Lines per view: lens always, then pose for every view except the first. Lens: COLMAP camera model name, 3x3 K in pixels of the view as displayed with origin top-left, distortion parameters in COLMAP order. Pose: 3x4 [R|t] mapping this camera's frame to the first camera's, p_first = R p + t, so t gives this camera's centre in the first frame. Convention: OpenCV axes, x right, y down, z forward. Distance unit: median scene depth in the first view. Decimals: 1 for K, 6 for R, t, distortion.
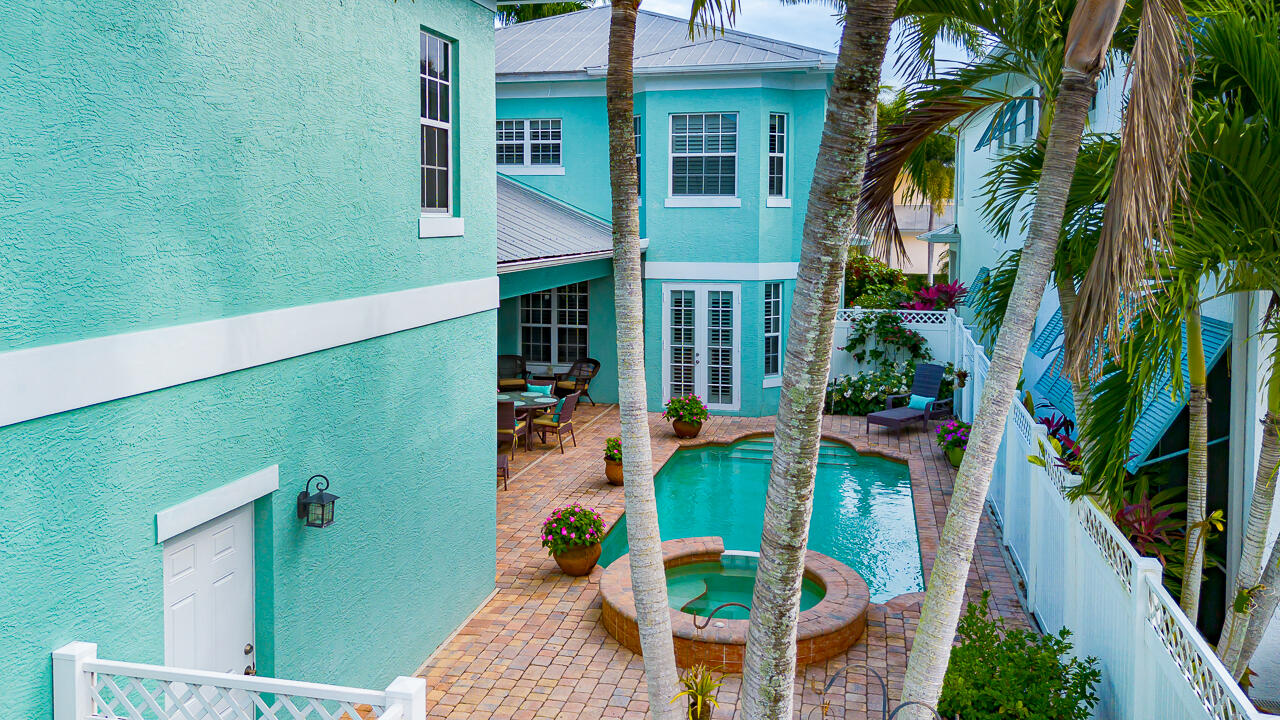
lens RADIAL K [[880.6, 0, 643.5], [0, 880.6, 355.4], [0, 0, 1]] dist [0.003322, -0.009189]
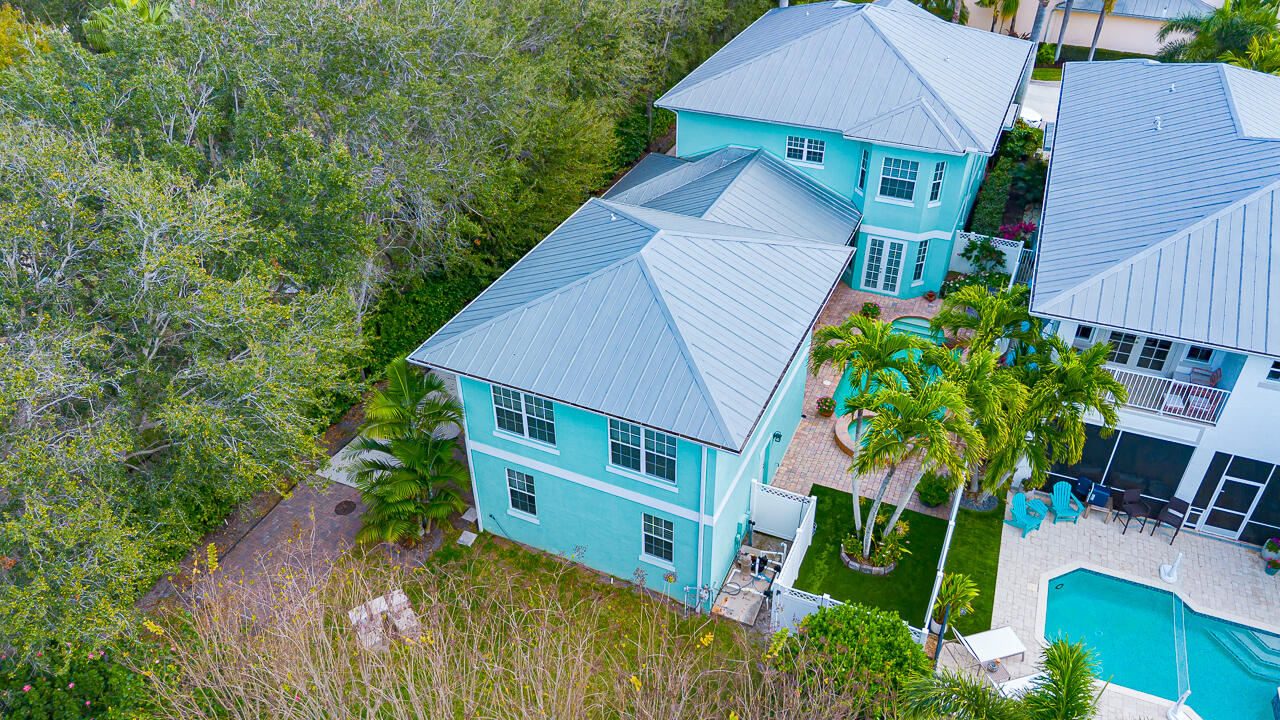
lens RADIAL K [[880.6, 0, 639.6], [0, 880.6, 362.2], [0, 0, 1]] dist [0.003322, -0.009189]
pose [[0.982334, 0.096909, -0.160090, -0.143090], [0.000754, 0.853414, 0.521233, -0.894172], [0.187135, -0.512146, 0.838264, -0.950312]]
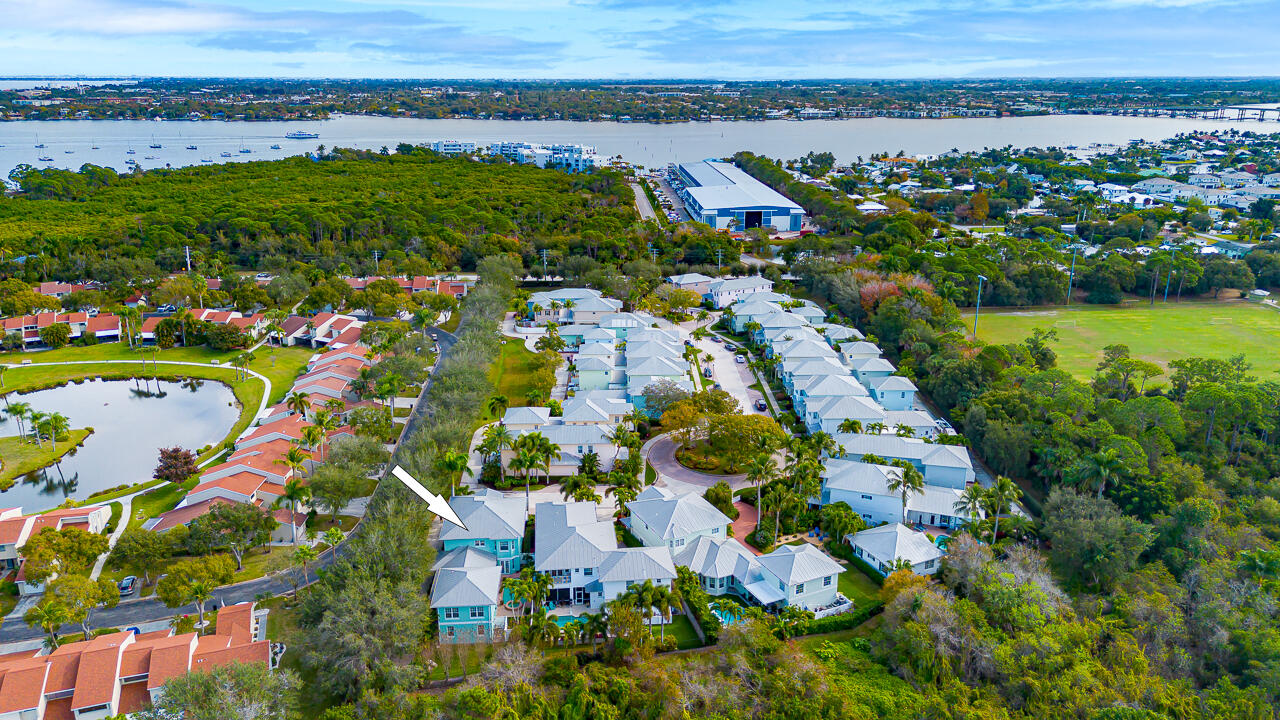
lens RADIAL K [[880.6, 0, 640.5], [0, 880.6, 361.9], [0, 0, 1]] dist [0.003322, -0.009189]
pose [[0.948508, -0.095548, 0.301999, -1.055833], [0.022063, 0.971033, 0.237926, -3.861220], [-0.315984, -0.219012, 0.923140, -6.699187]]
